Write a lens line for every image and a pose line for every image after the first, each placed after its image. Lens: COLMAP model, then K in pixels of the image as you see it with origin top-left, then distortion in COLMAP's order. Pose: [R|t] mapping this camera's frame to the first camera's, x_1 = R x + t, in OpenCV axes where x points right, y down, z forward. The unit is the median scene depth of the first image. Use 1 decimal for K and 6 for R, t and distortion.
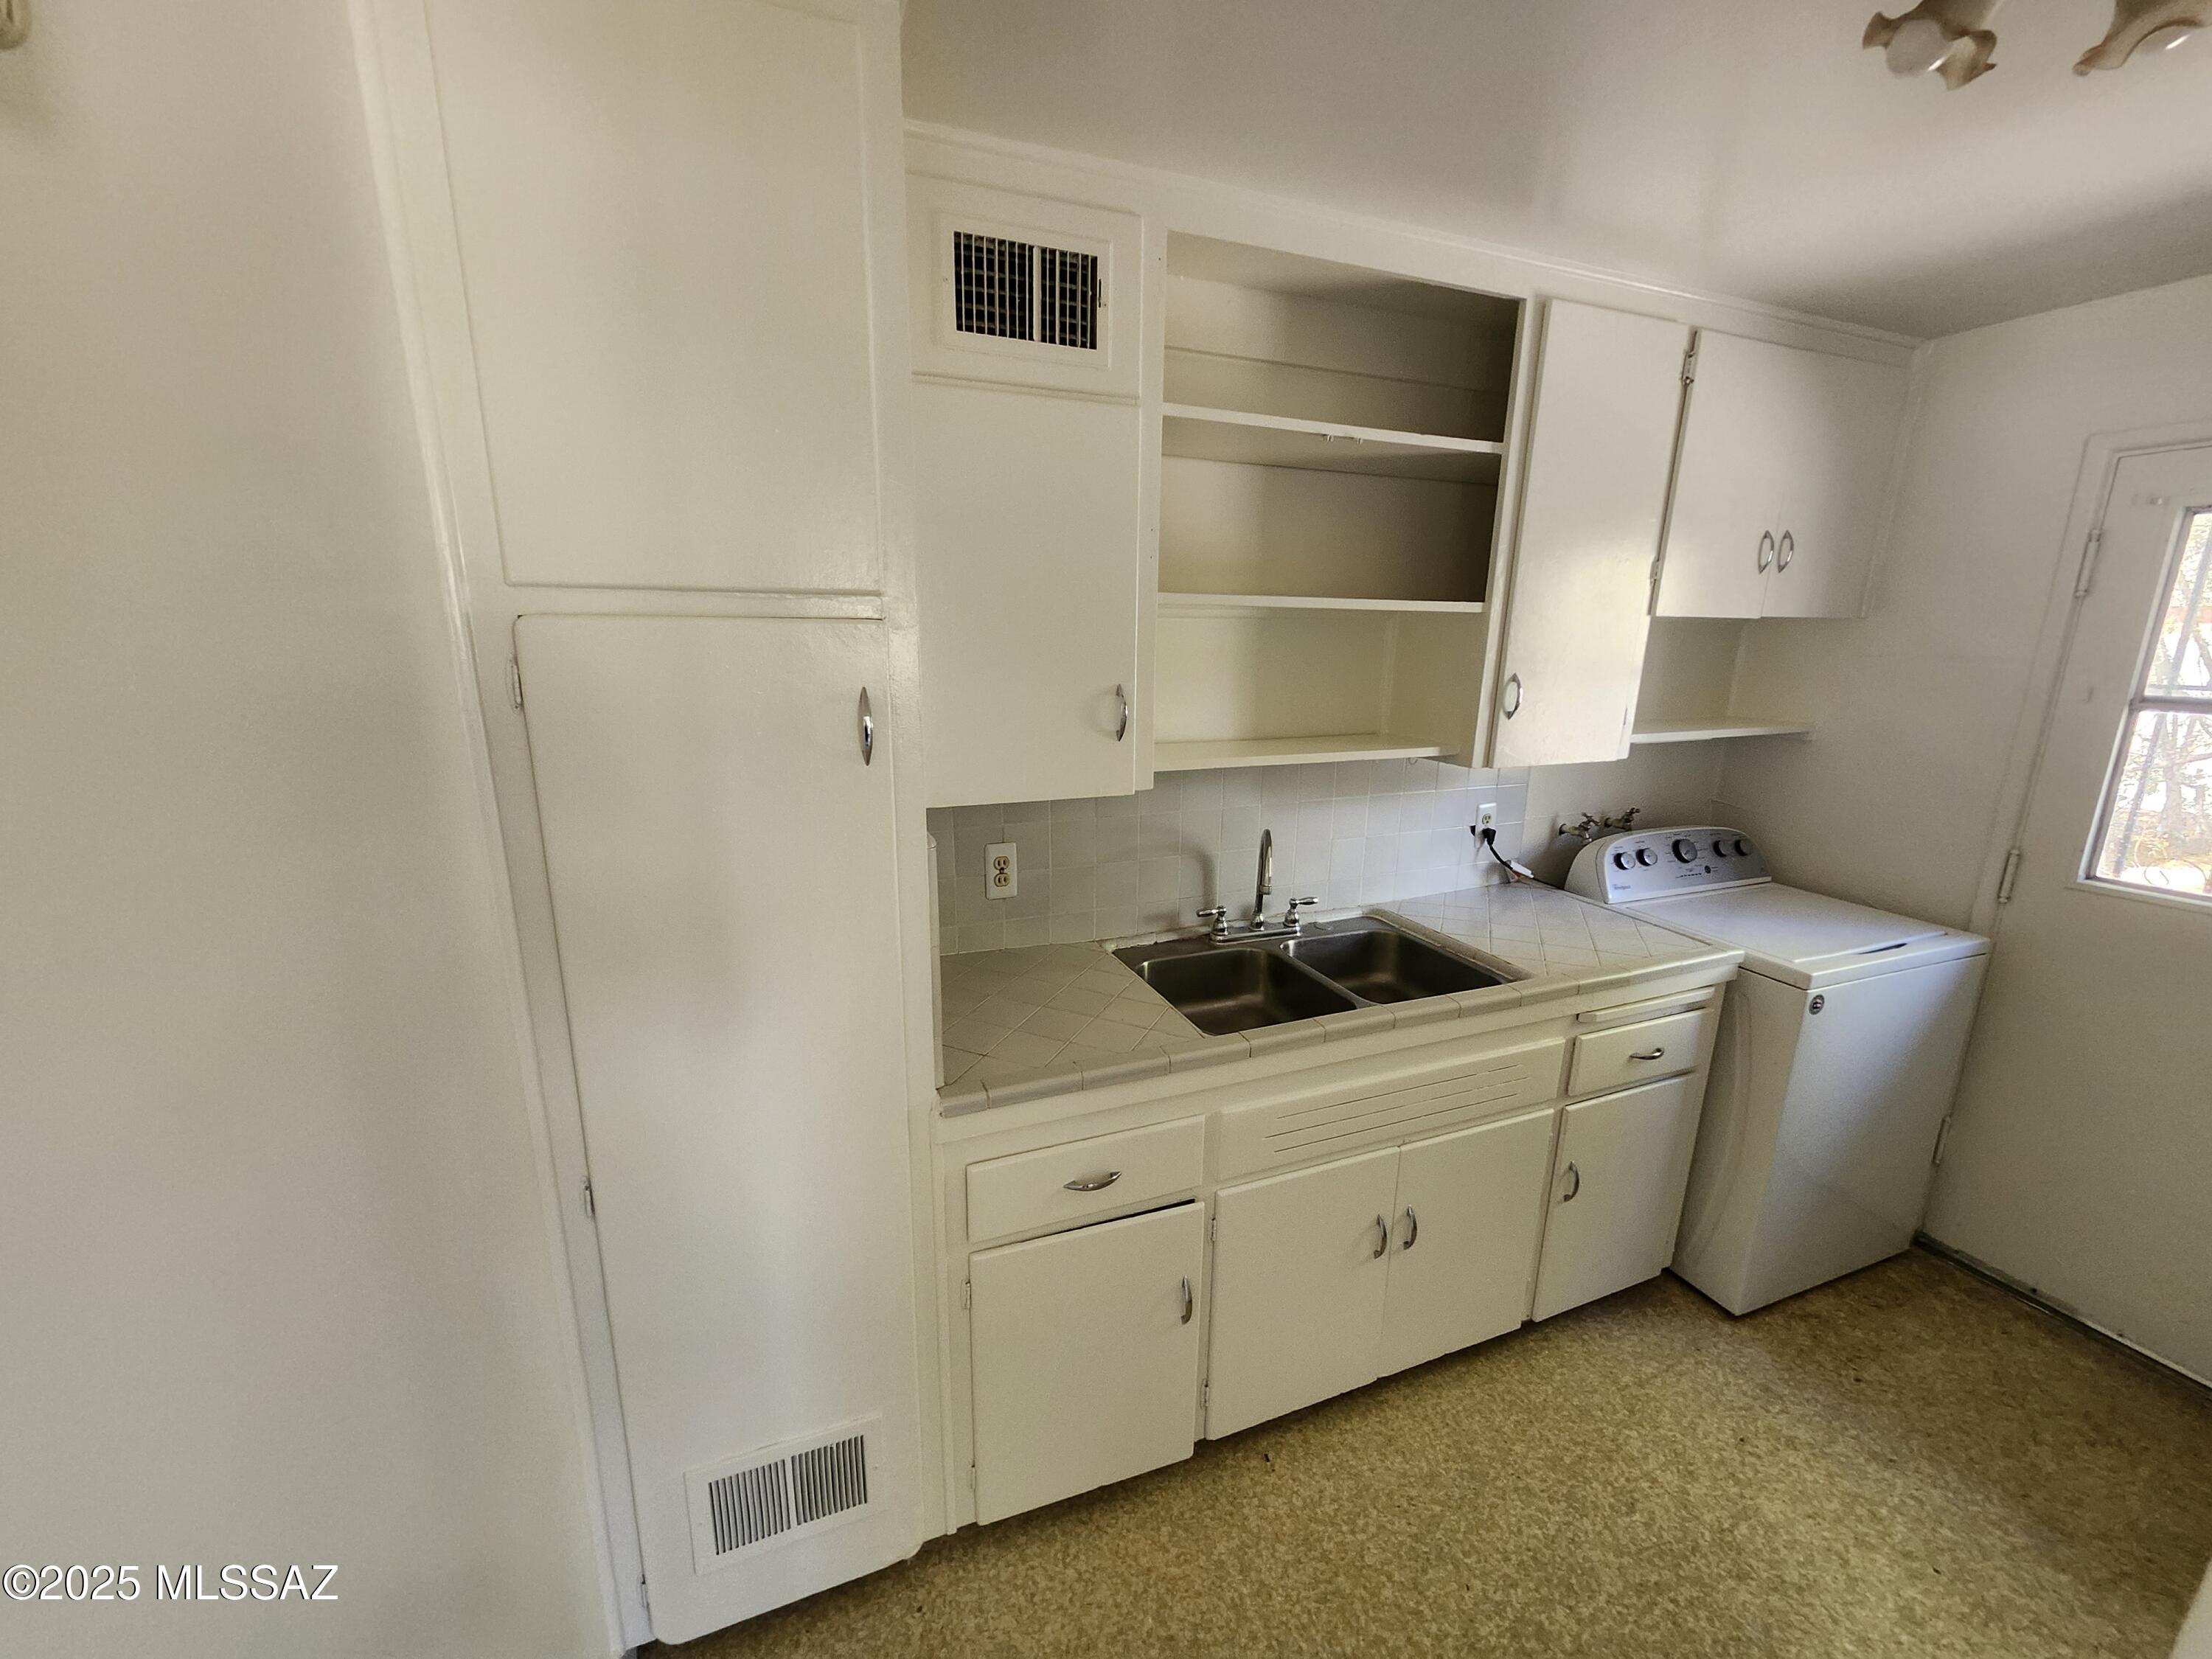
lens RADIAL K [[870.5, 0, 1110.8], [0, 870.5, 831.4], [0, 0, 1]] dist [0.000284, -0.000323]
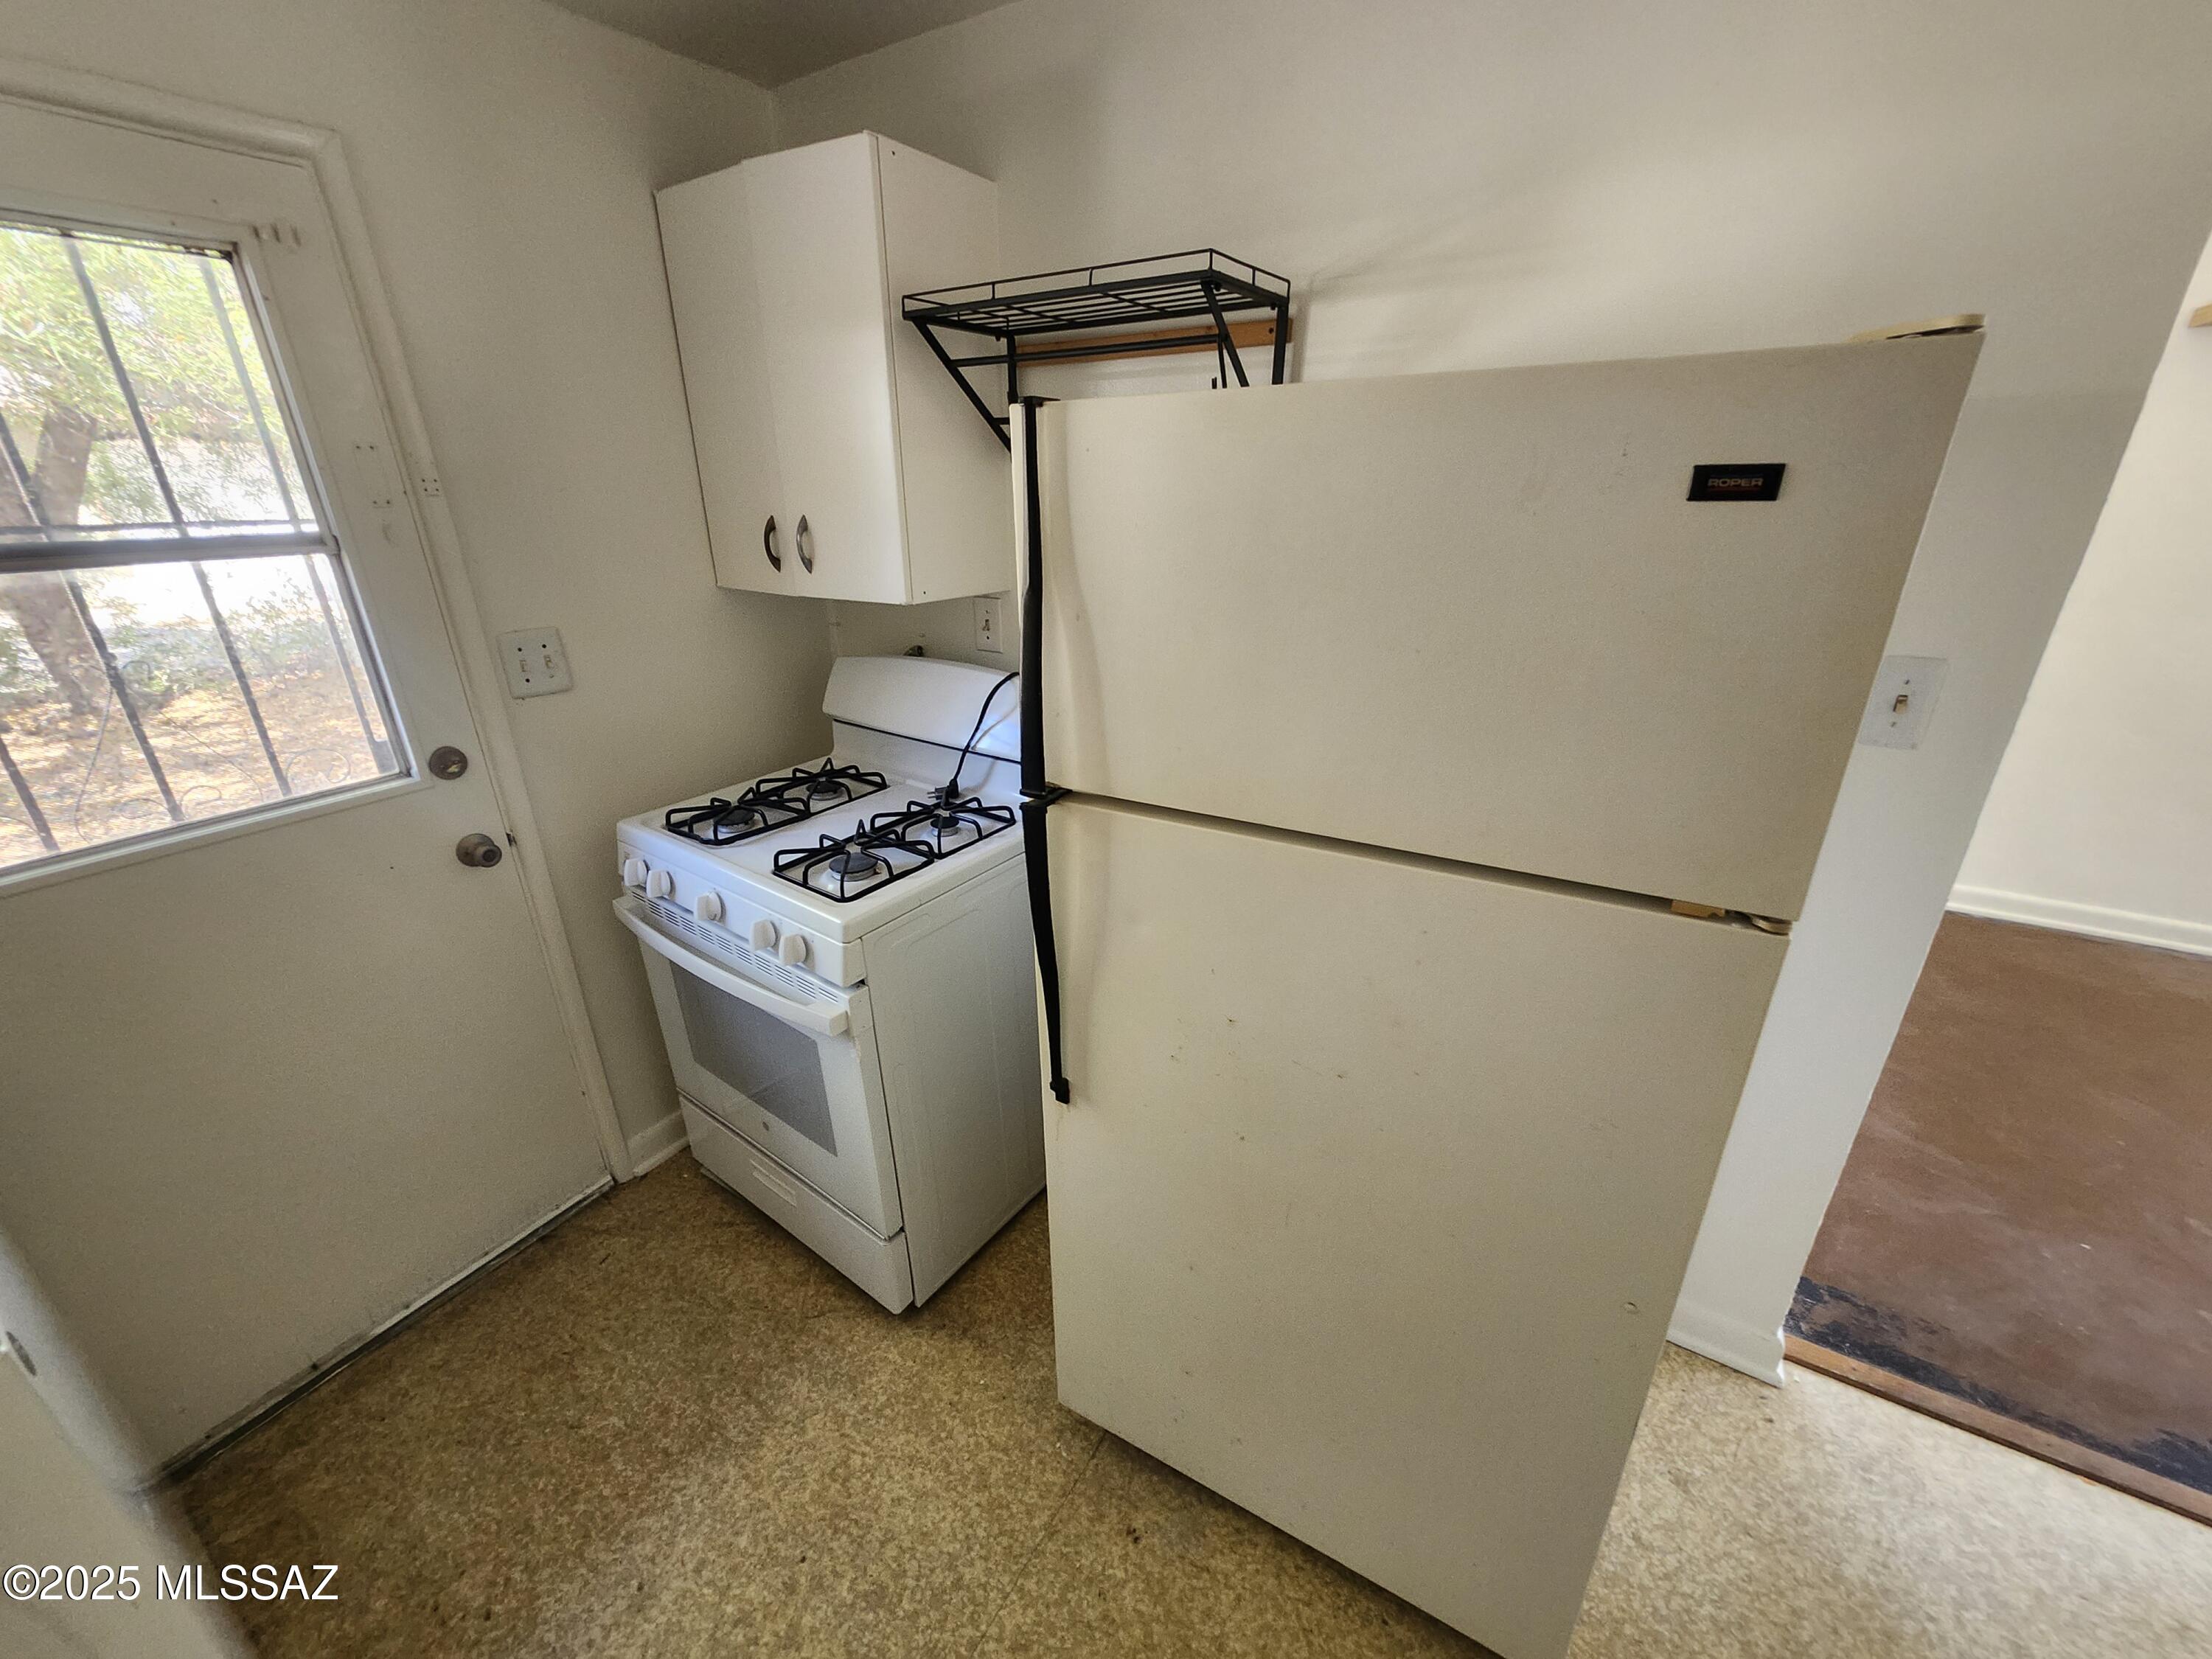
lens RADIAL K [[870.5, 0, 1110.5], [0, 870.5, 827.3], [0, 0, 1]] dist [0.000284, -0.000323]
pose [[-0.570098, -0.307261, 0.761957, 0.271432], [0.196328, 0.849614, 0.489502, -0.135683], [-0.797774, 0.428658, -0.424039, 0.680182]]
